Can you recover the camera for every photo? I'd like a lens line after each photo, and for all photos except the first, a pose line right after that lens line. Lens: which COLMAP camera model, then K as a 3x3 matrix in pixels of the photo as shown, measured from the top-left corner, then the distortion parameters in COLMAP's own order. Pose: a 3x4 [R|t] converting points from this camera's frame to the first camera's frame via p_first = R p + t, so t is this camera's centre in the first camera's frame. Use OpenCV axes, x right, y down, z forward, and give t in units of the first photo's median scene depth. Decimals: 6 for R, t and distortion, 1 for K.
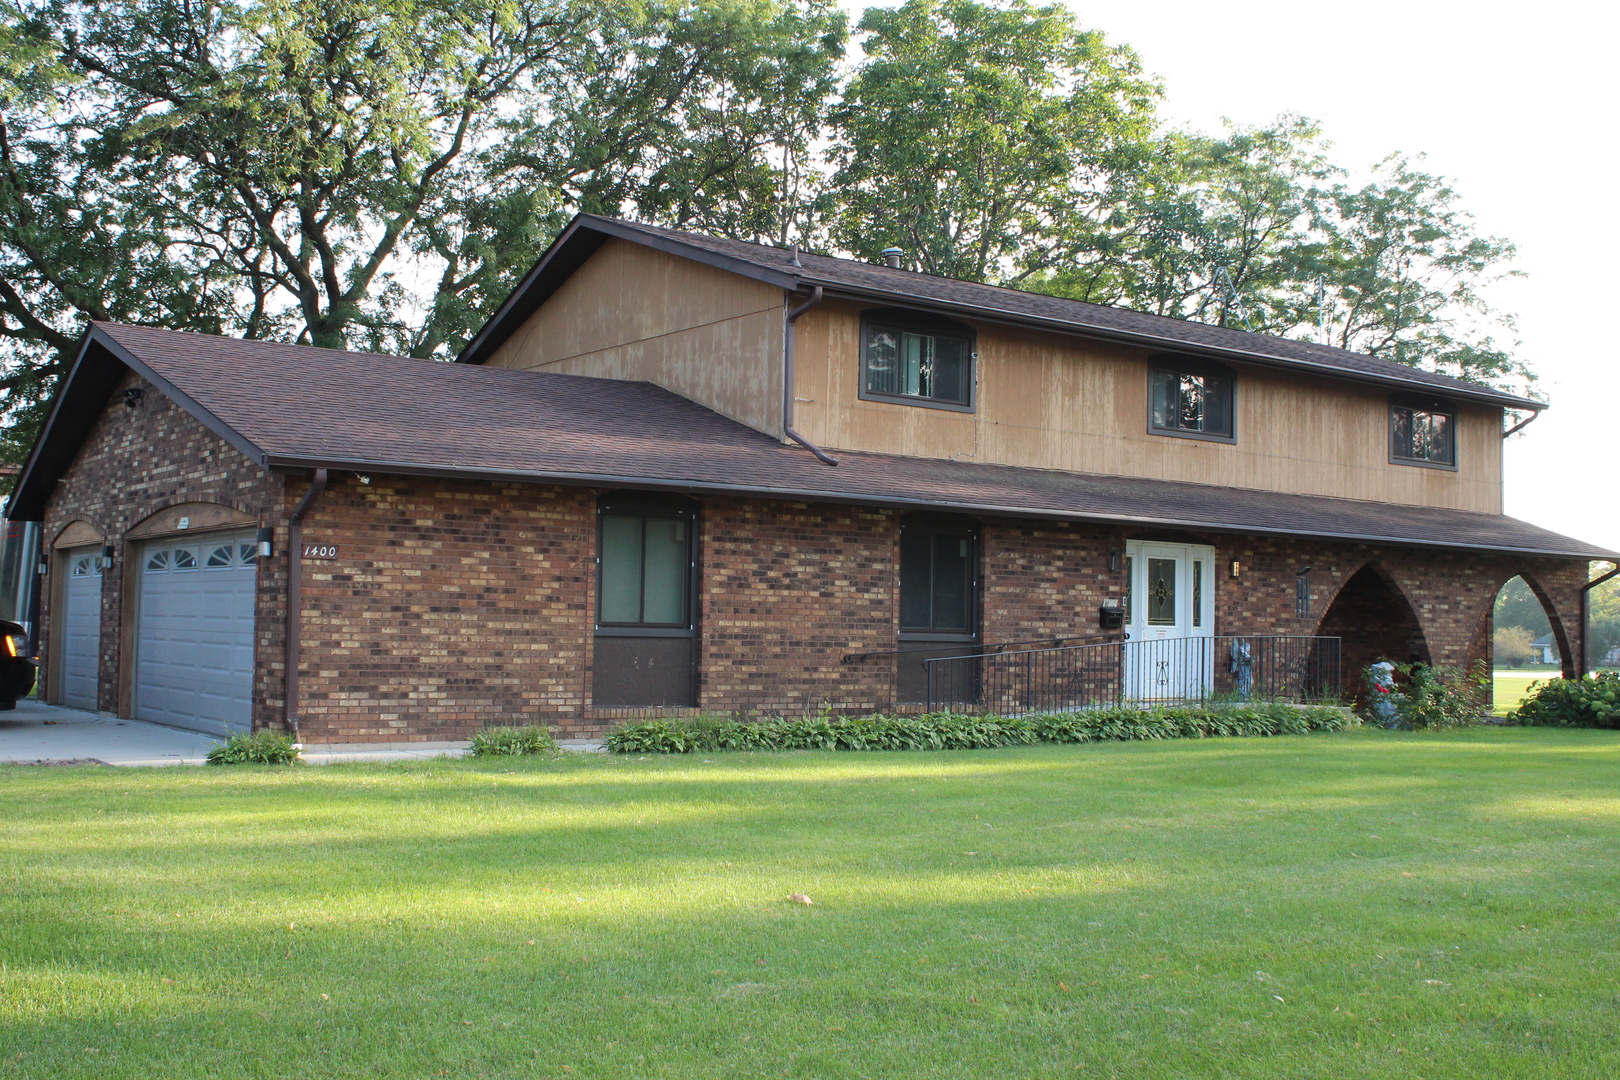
lens RADIAL K [[1820.3, 0, 811.9], [0, 1820.3, 541.6], [0, 0, 1]] dist [-0.081890, 0.000000]
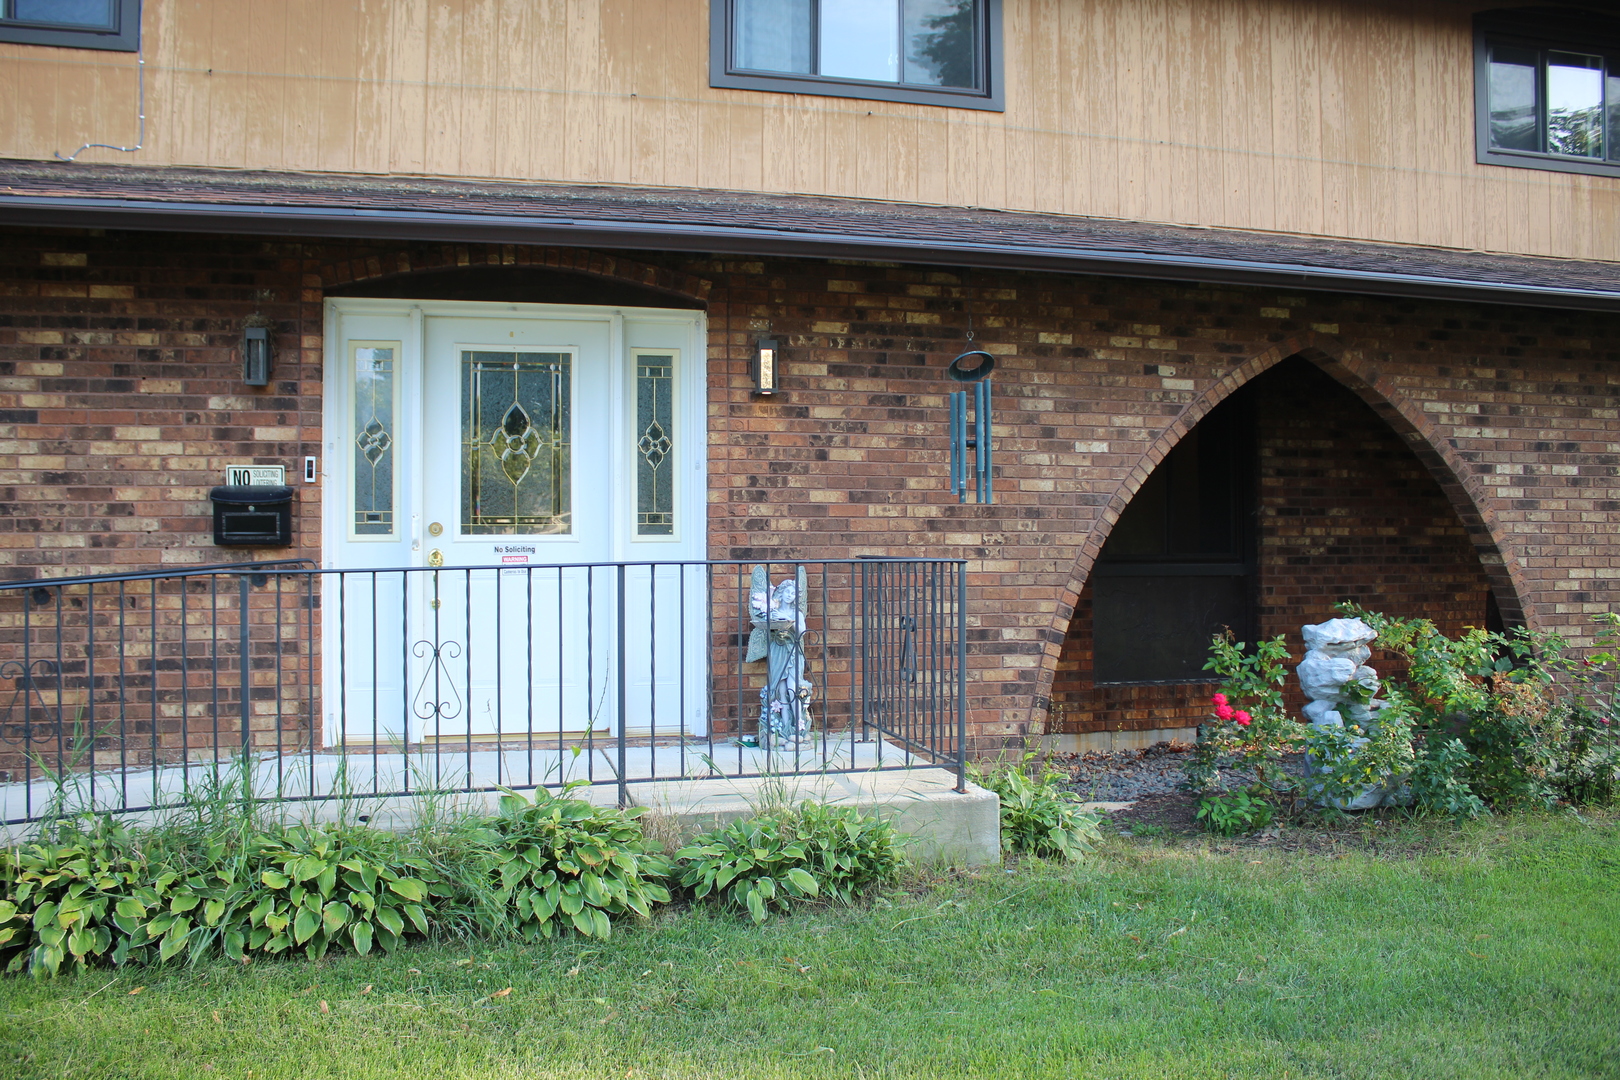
lens RADIAL K [[1348.9, 0, 798.3], [0, 1348.9, 549.0], [0, 0, 1]] dist [-0.169141, 0.146548]
pose [[0.925357, -0.021313, -0.378497, 0.359160], [0.039666, 0.998381, 0.040759, 0.041941], [0.377016, -0.052730, 0.924705, 0.802294]]
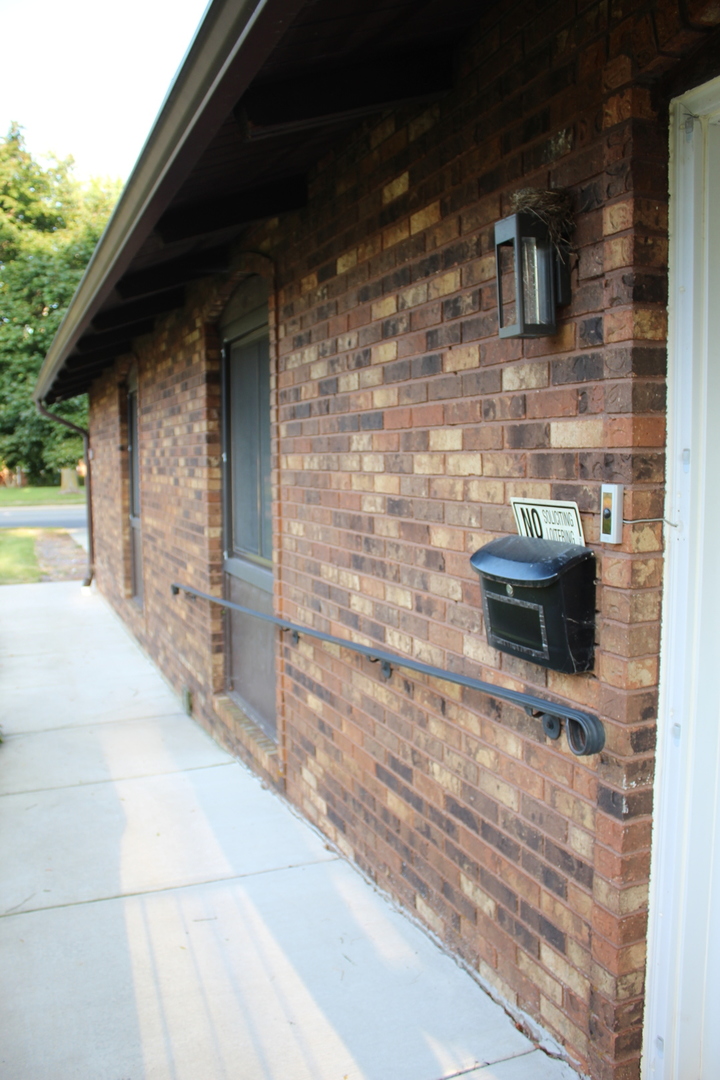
lens RADIAL K [[899.2, 0, 338.0], [0, 899.2, 542.3], [0, 0, 1]] dist [-0.169141, 0.146548]
pose [[-0.265707, 0.077454, -0.960937, 0.252691], [0.056554, 0.996303, 0.064667, 0.029336], [0.962393, -0.037162, -0.269105, 1.003899]]
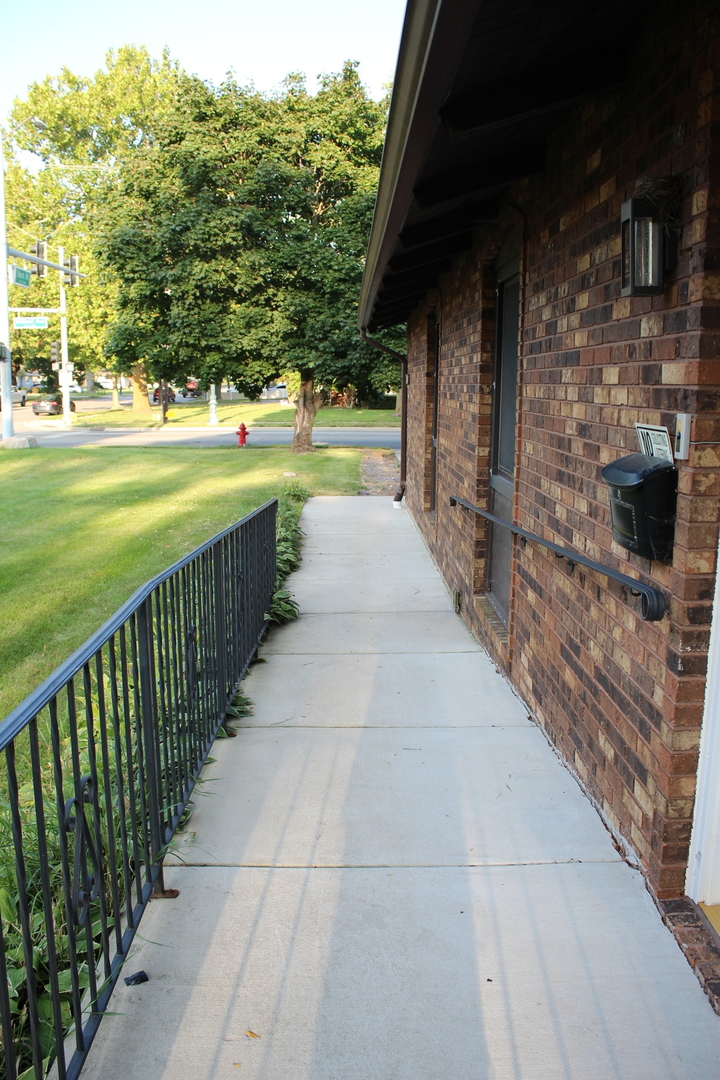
lens RADIAL K [[899.2, 0, 315.3], [0, 899.2, 541.4], [0, 0, 1]] dist [-0.169141, 0.146548]
pose [[-0.618123, 0.117628, -0.777231, 0.275056], [0.027093, 0.991341, 0.128486, 0.031107], [0.785614, 0.058363, -0.615958, 1.034491]]
